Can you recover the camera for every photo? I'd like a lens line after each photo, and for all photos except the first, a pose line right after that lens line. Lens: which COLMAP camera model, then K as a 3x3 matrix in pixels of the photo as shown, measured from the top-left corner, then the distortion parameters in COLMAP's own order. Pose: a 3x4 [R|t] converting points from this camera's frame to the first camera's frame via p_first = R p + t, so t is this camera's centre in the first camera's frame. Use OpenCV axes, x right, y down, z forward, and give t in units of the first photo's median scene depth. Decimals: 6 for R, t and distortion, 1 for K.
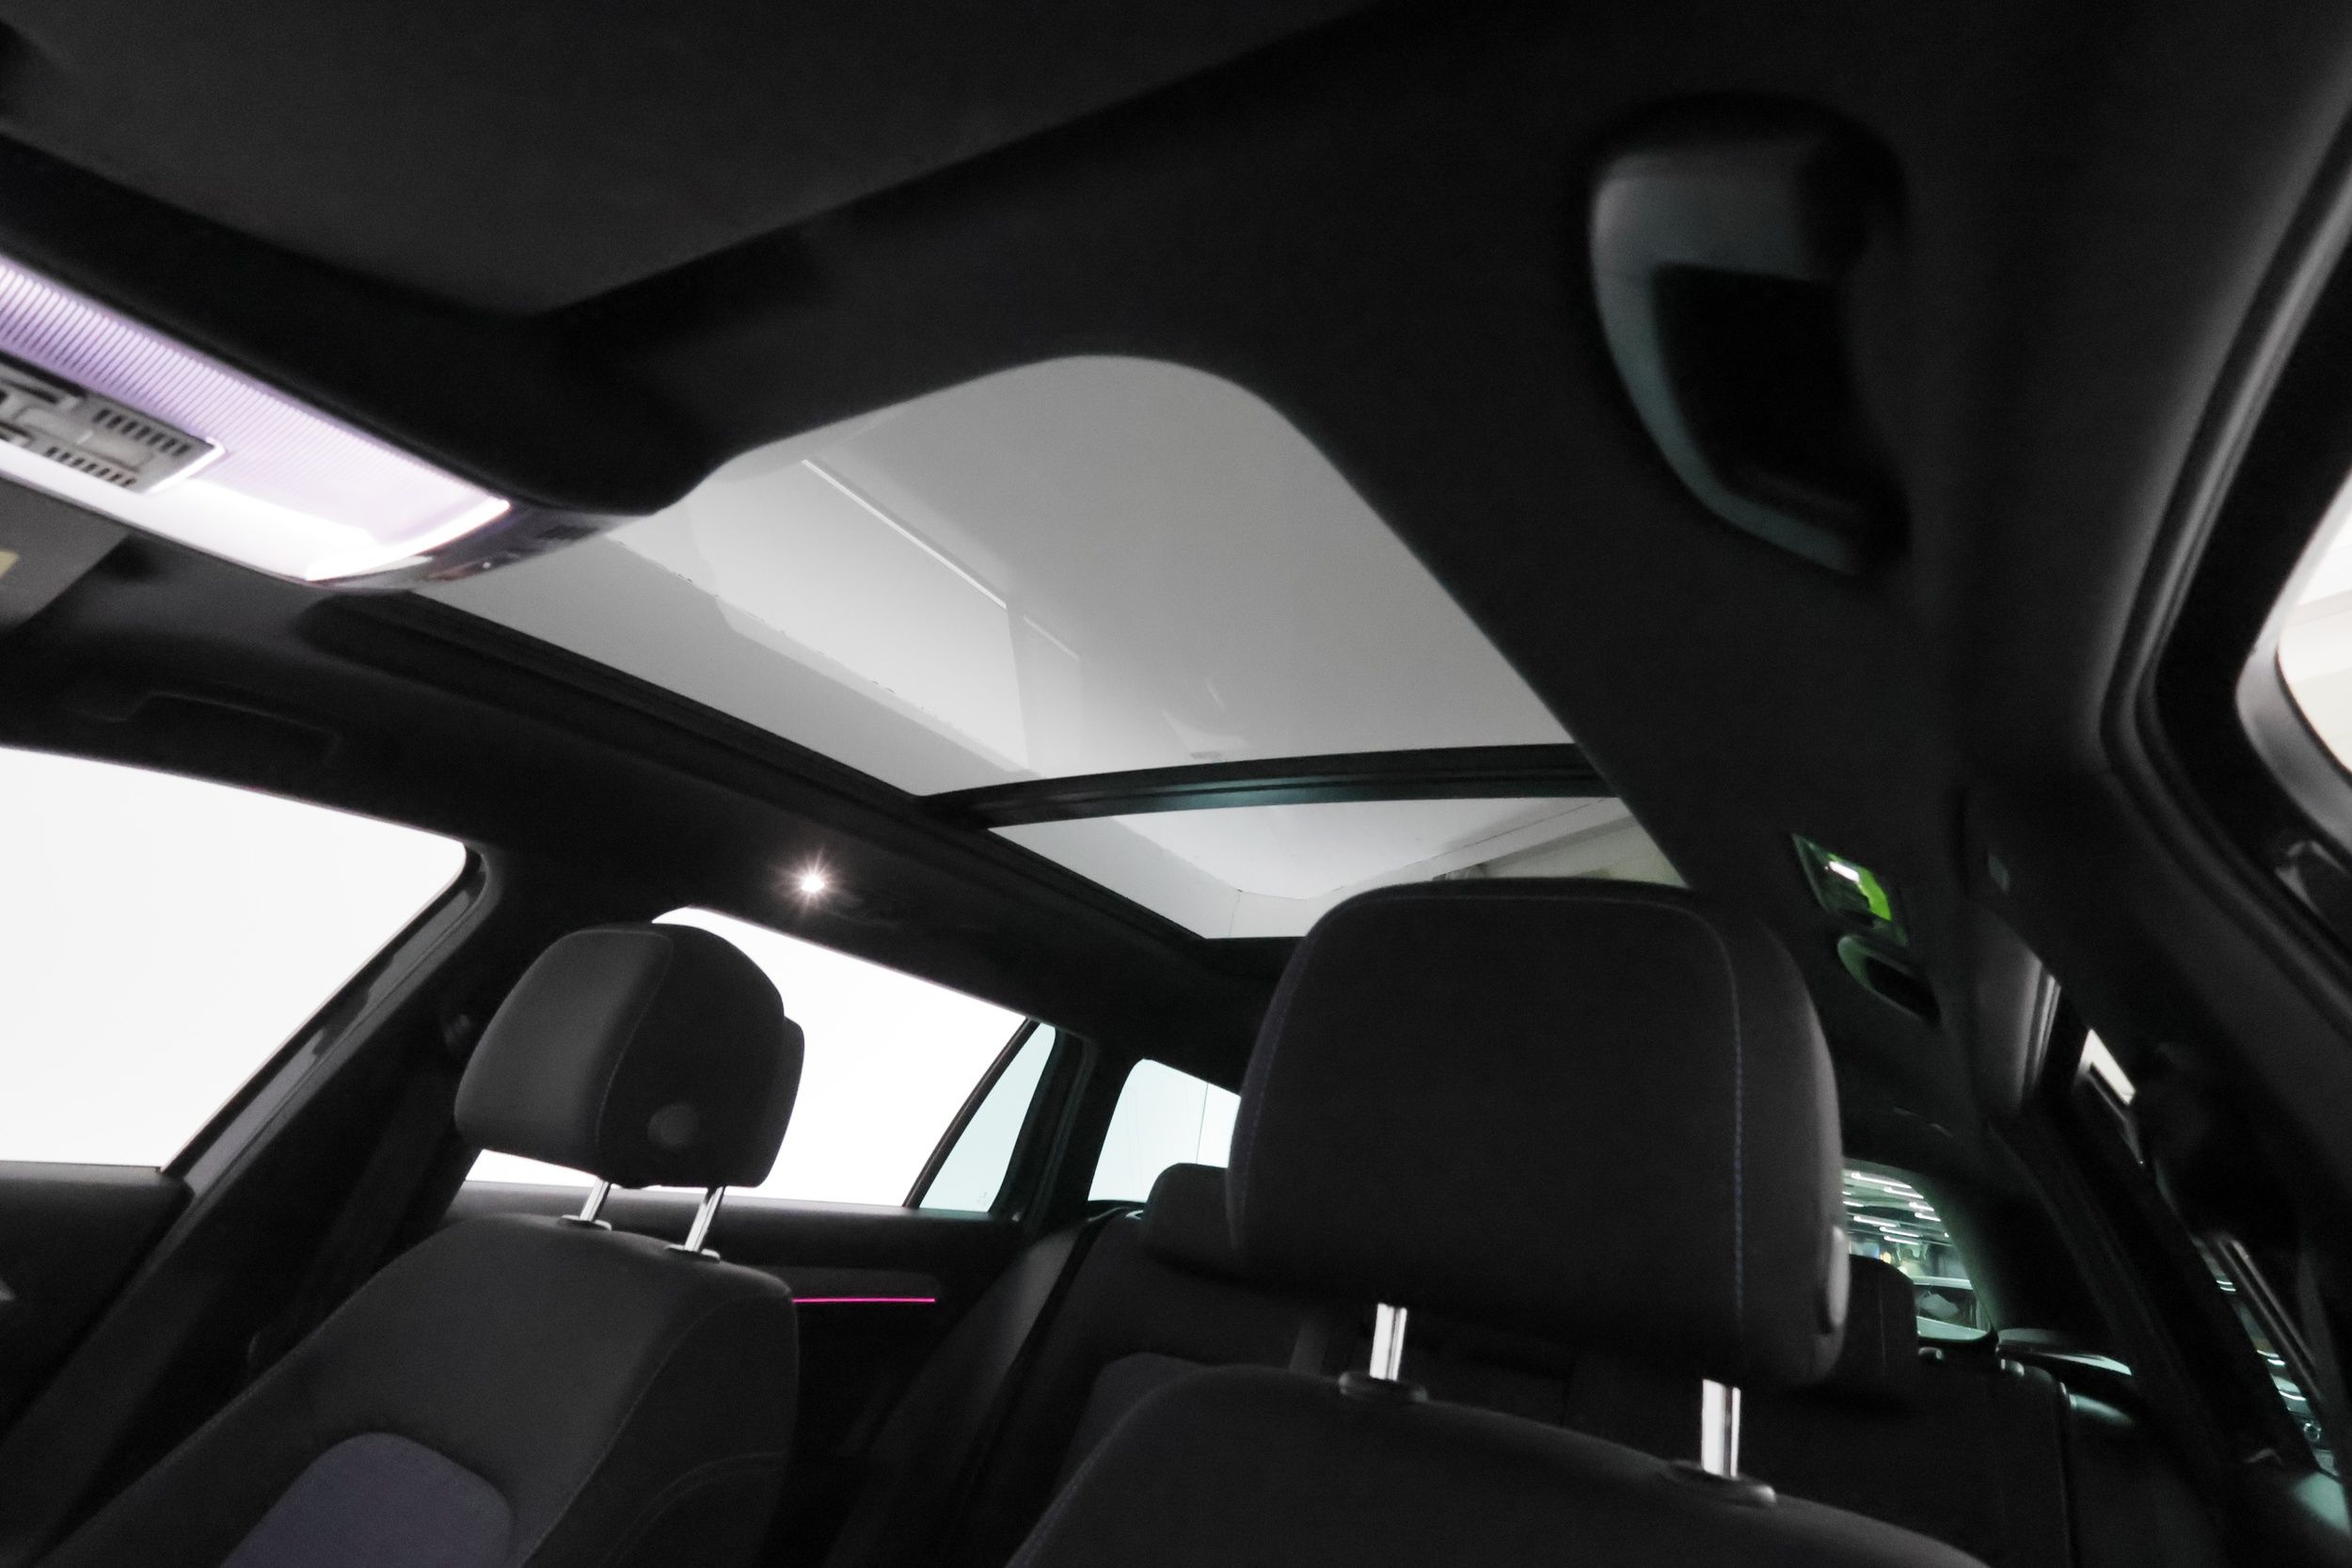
lens RADIAL K [[1144.3, 0, 1176.0], [0, 1144.3, 784.0], [0, 0, 1]] dist [-0.012464, 0.000250]
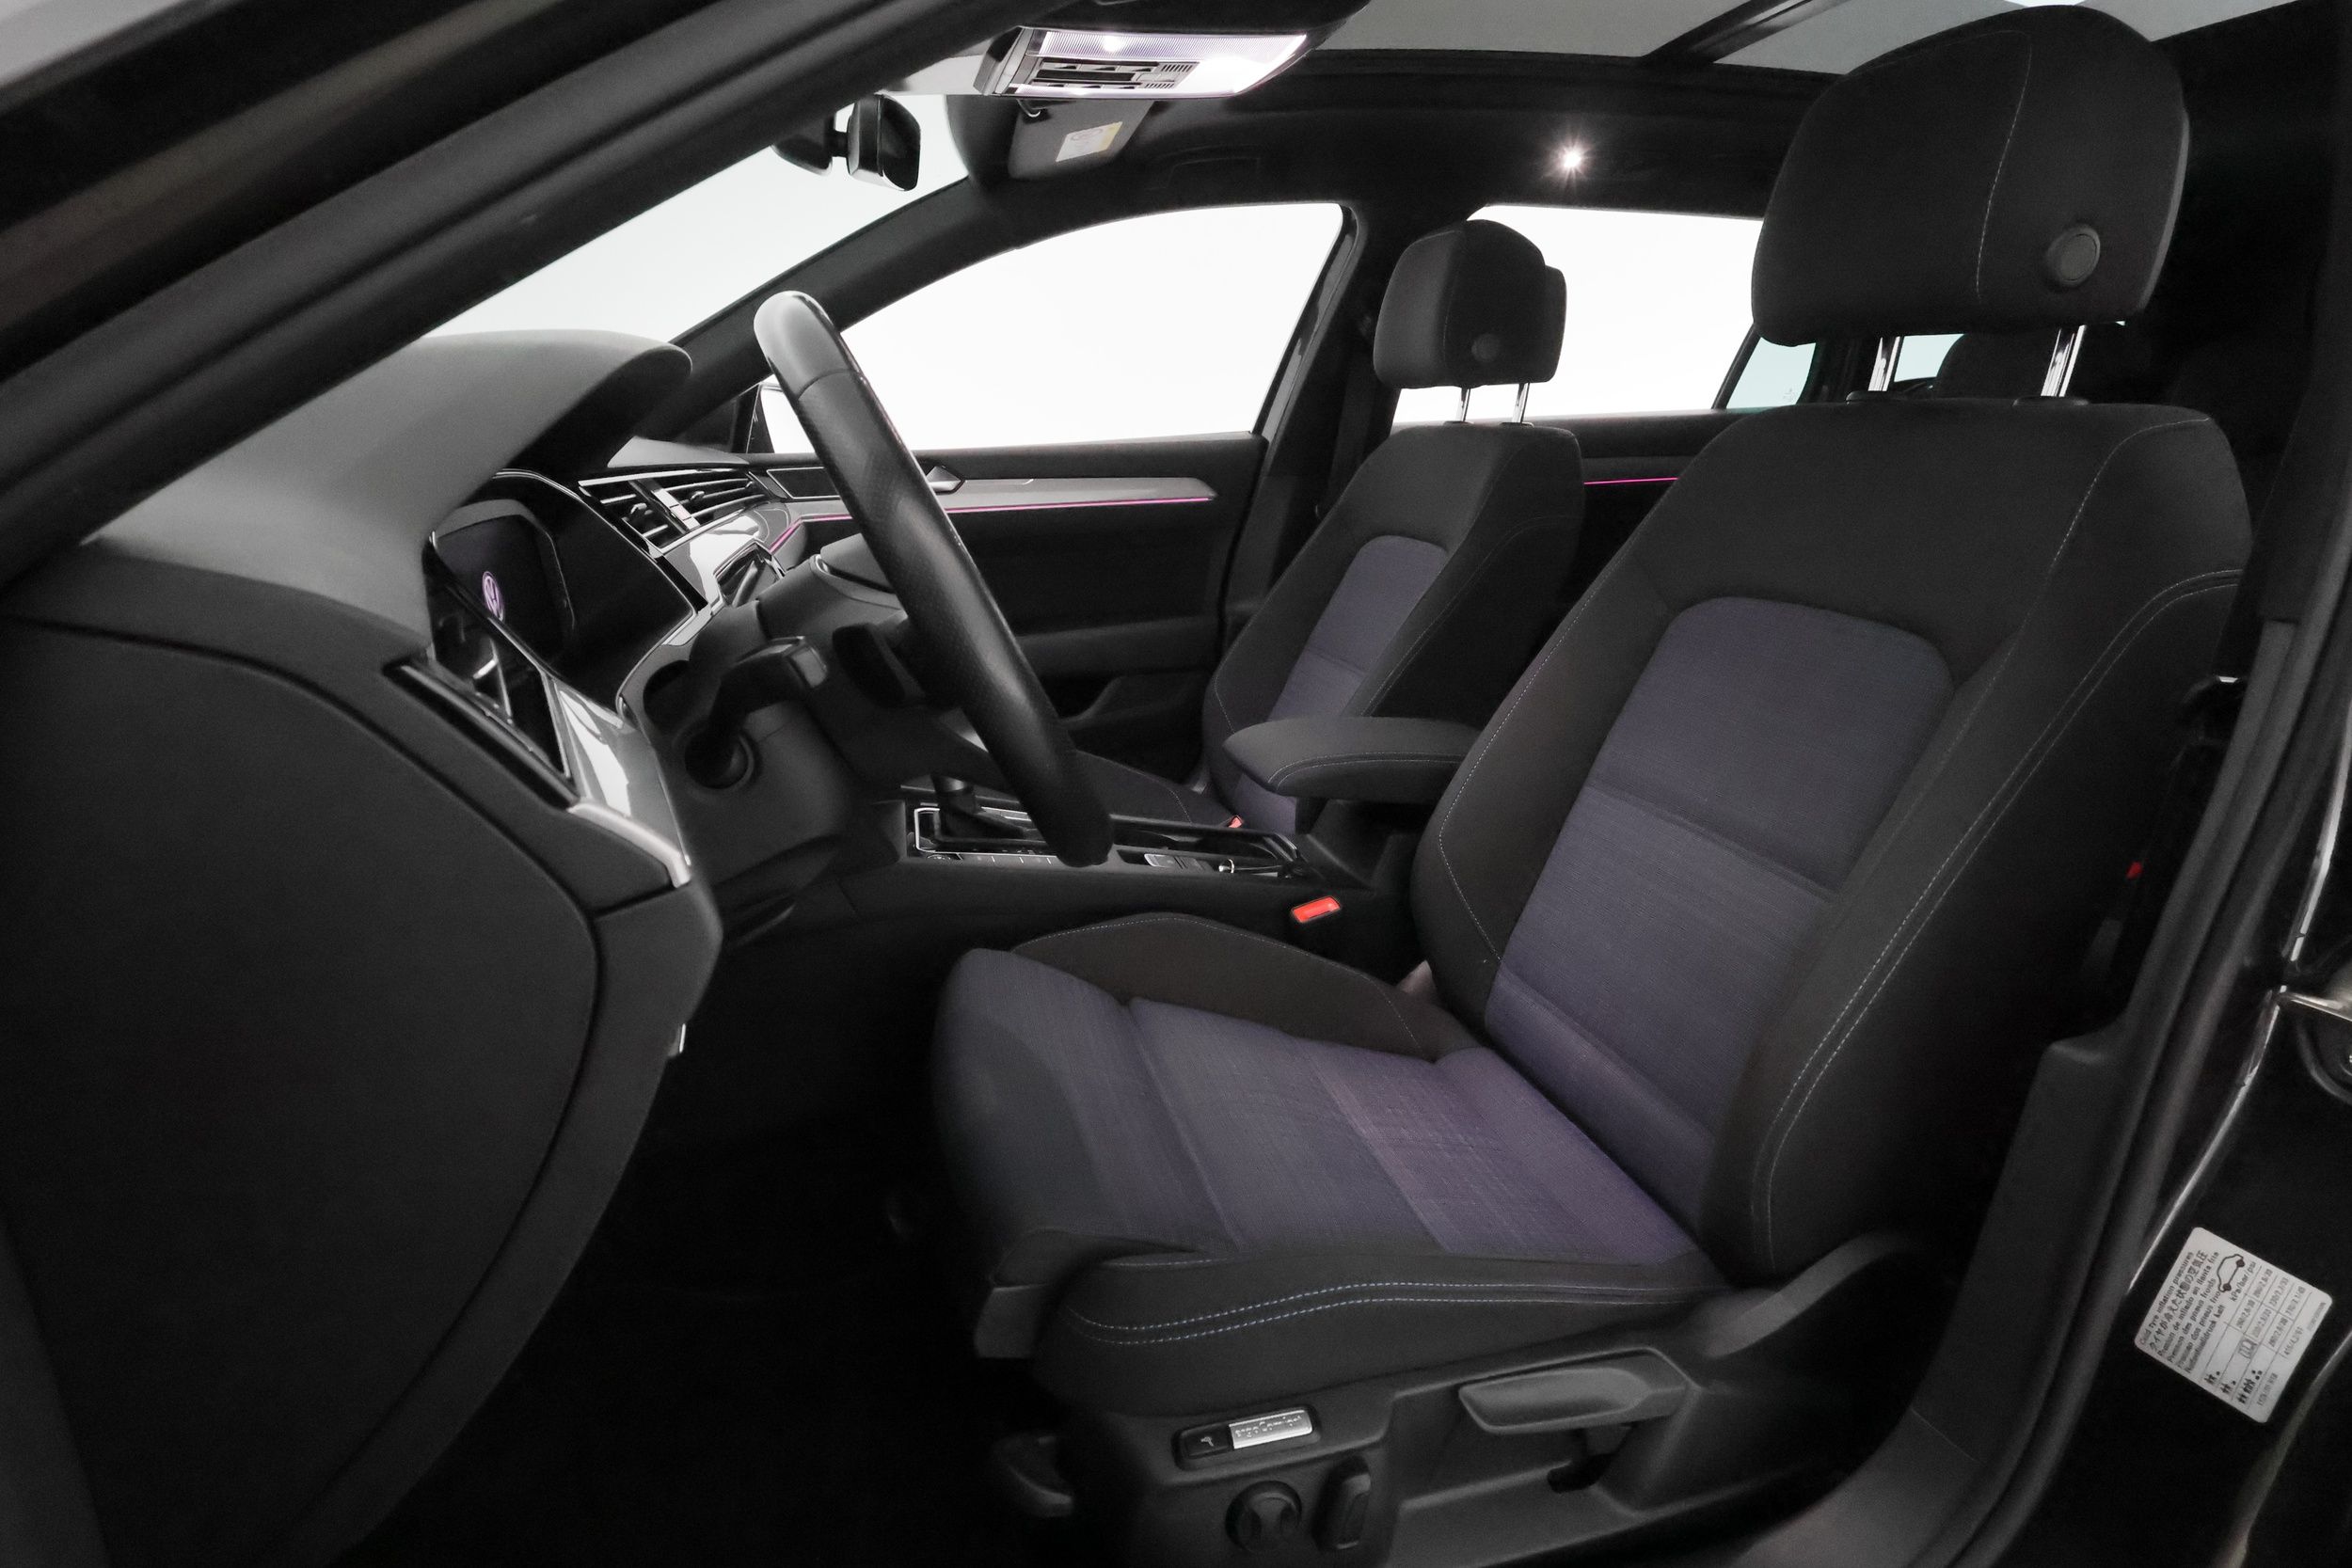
lens RADIAL K [[1144.3, 0, 1176.0], [0, 1144.3, 784.0], [0, 0, 1]] dist [-0.012464, 0.000250]
pose [[0.731897, 0.062597, -0.678534, 0.342958], [0.329603, 0.839010, 0.432926, -0.032778], [0.596396, -0.540504, 0.593437, -0.524407]]
